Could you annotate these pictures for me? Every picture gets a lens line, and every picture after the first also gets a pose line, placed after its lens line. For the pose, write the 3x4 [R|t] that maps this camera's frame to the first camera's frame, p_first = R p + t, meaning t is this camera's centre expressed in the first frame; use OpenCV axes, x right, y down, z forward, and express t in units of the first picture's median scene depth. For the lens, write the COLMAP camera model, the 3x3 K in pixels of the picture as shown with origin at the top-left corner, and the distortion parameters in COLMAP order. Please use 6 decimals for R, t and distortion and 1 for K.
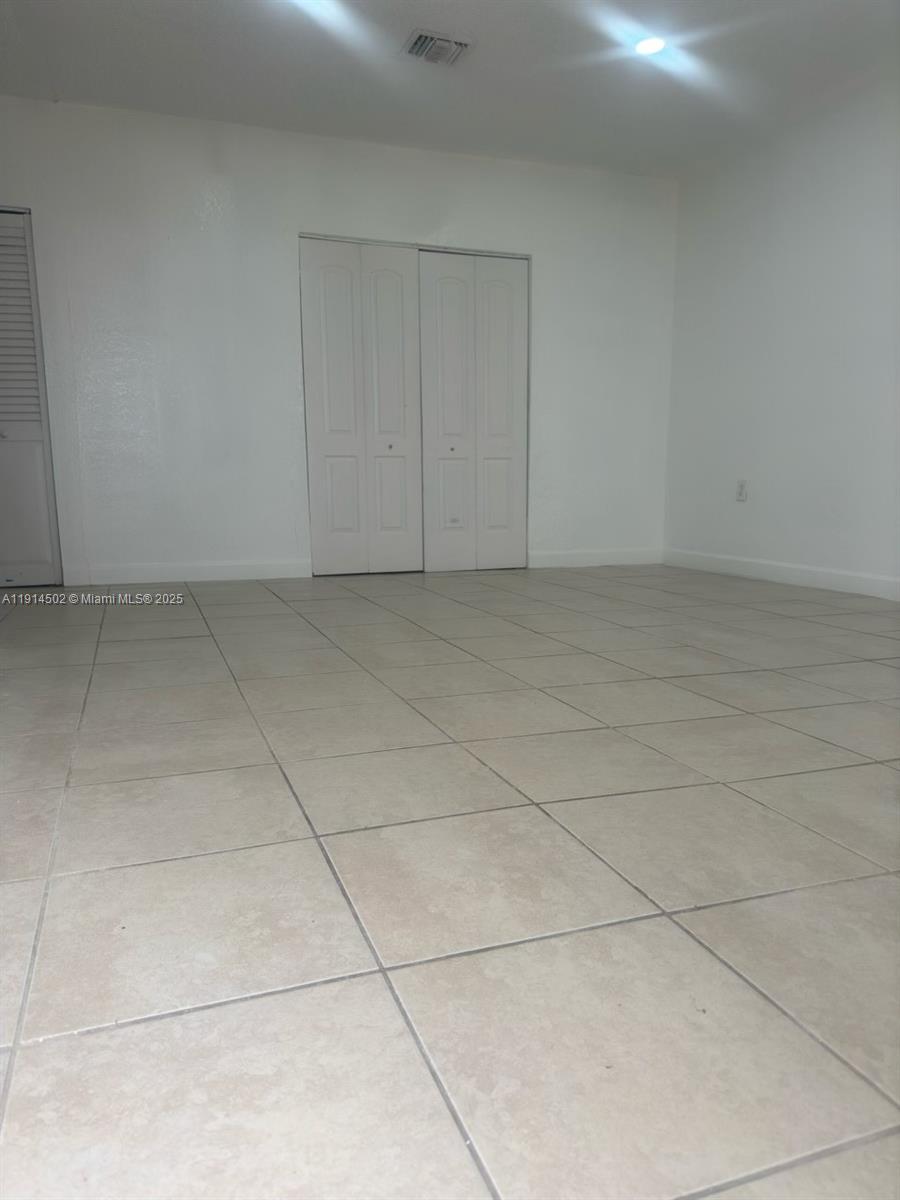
lens RADIAL K [[849.7, 0, 445.2], [0, 849.7, 606.0], [0, 0, 1]] dist [0.018996, -0.018725]
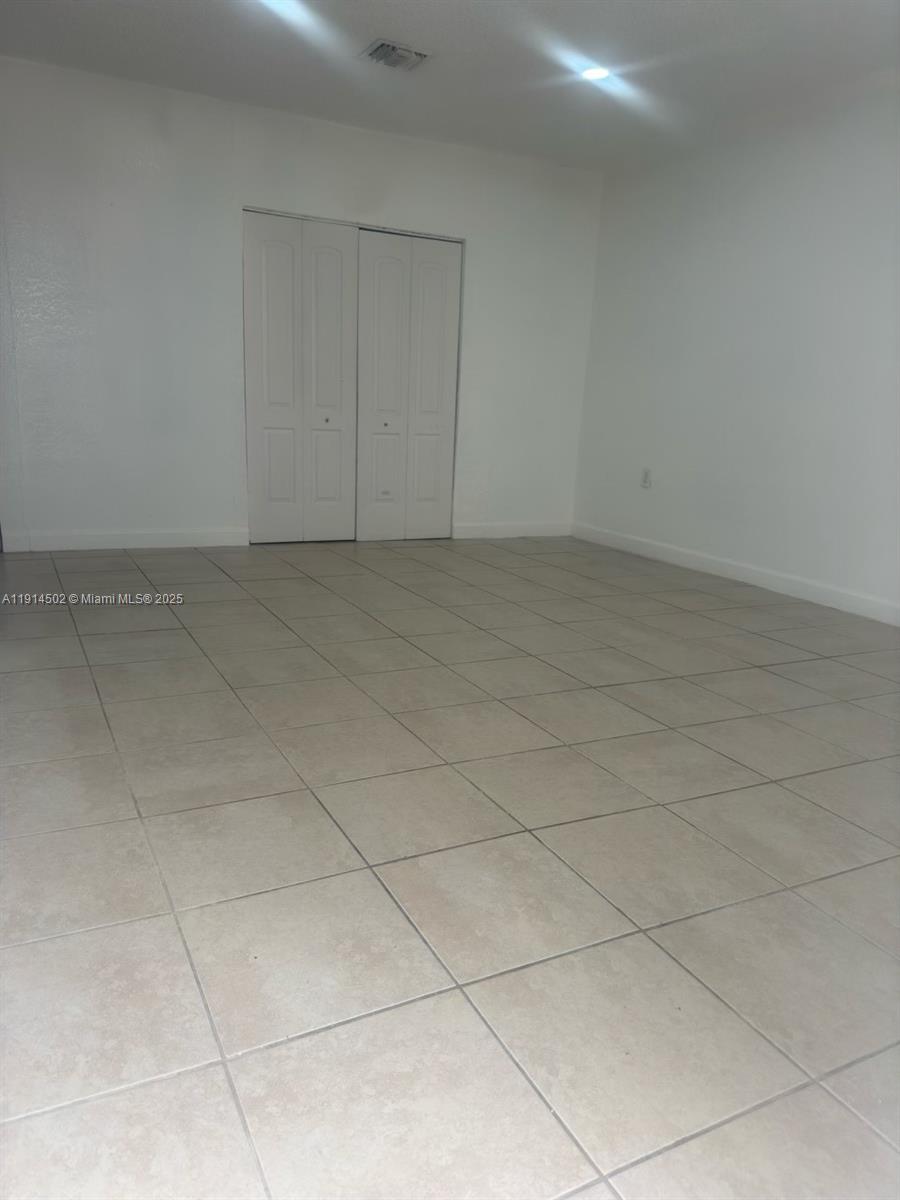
lens RADIAL K [[849.7, 0, 450.7], [0, 849.7, 596.7], [0, 0, 1]] dist [0.018996, -0.018725]
pose [[0.989610, 0.021805, 0.142113, -0.203519], [-0.033761, 0.996038, 0.082272, -0.224972], [-0.139756, -0.086215, 0.986425, -0.229284]]
